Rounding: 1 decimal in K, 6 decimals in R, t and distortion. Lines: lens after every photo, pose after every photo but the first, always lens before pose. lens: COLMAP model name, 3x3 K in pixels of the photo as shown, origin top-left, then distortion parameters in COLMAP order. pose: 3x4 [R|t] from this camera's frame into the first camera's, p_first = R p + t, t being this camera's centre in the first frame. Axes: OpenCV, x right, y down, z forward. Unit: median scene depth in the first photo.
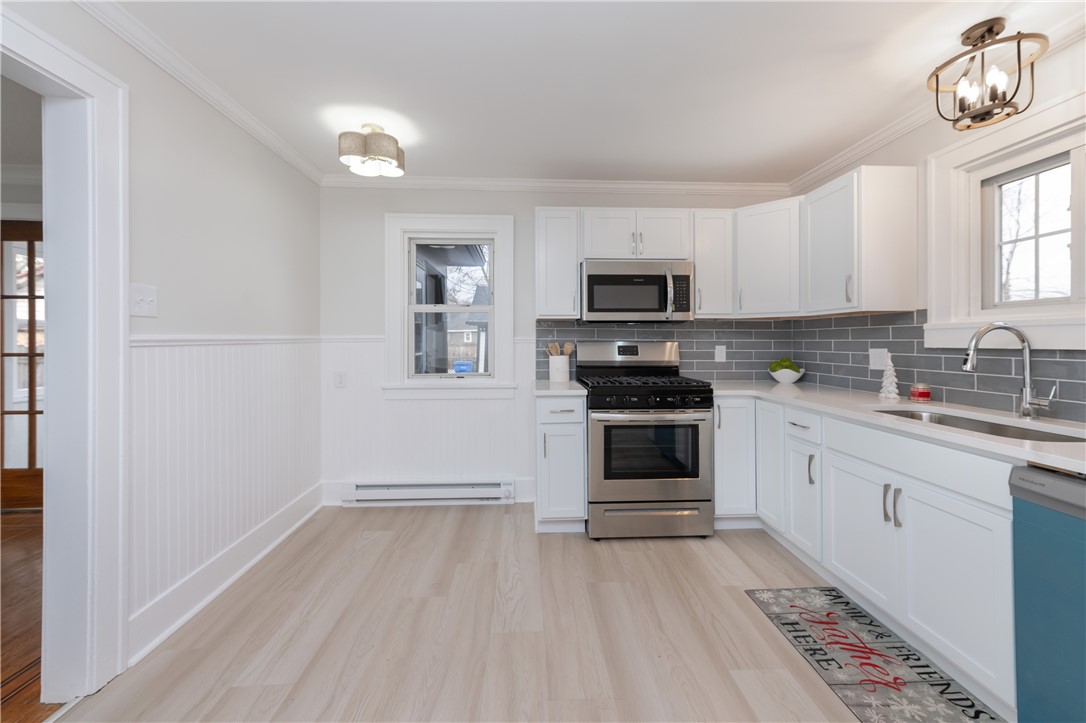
lens RADIAL K [[439.4, 0, 542.4], [0, 439.4, 336.4], [0, 0, 1]] dist [0.002955, 0.000505]
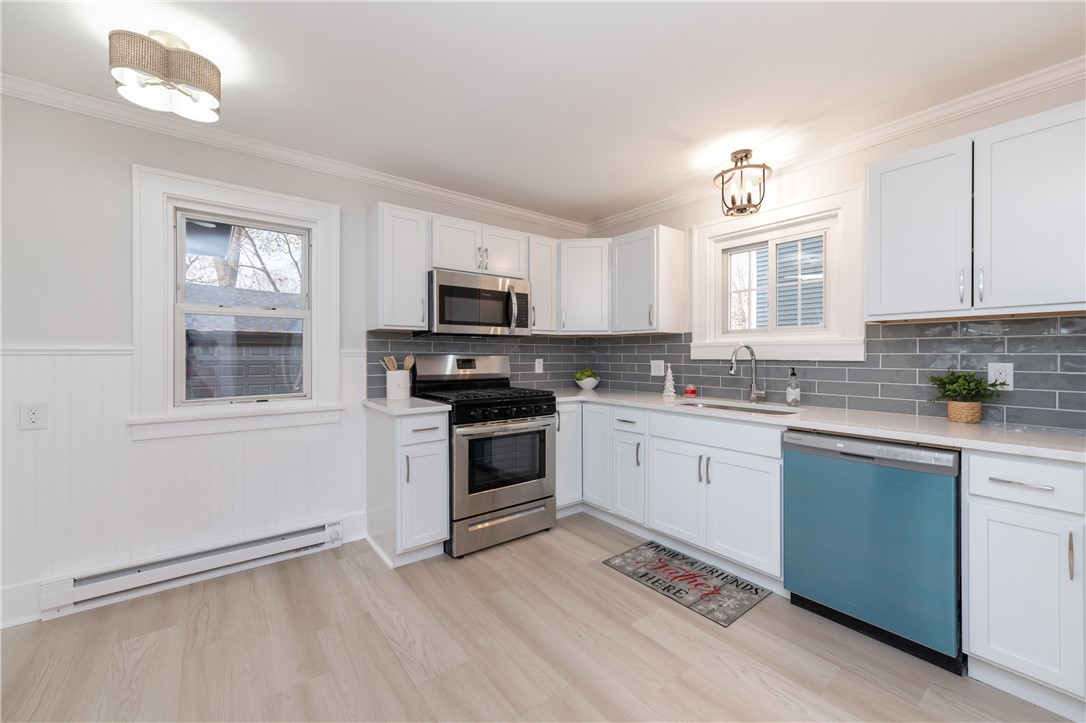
lens RADIAL K [[441.6, 0, 551.1], [0, 441.6, 351.8], [0, 0, 1]] dist [0.000129, 0.000181]
pose [[0.806372, 0.005559, 0.591382, -0.300769], [-0.008174, 0.999965, 0.001746, 0.001432], [-0.591352, -0.006242, 0.806389, 0.092210]]
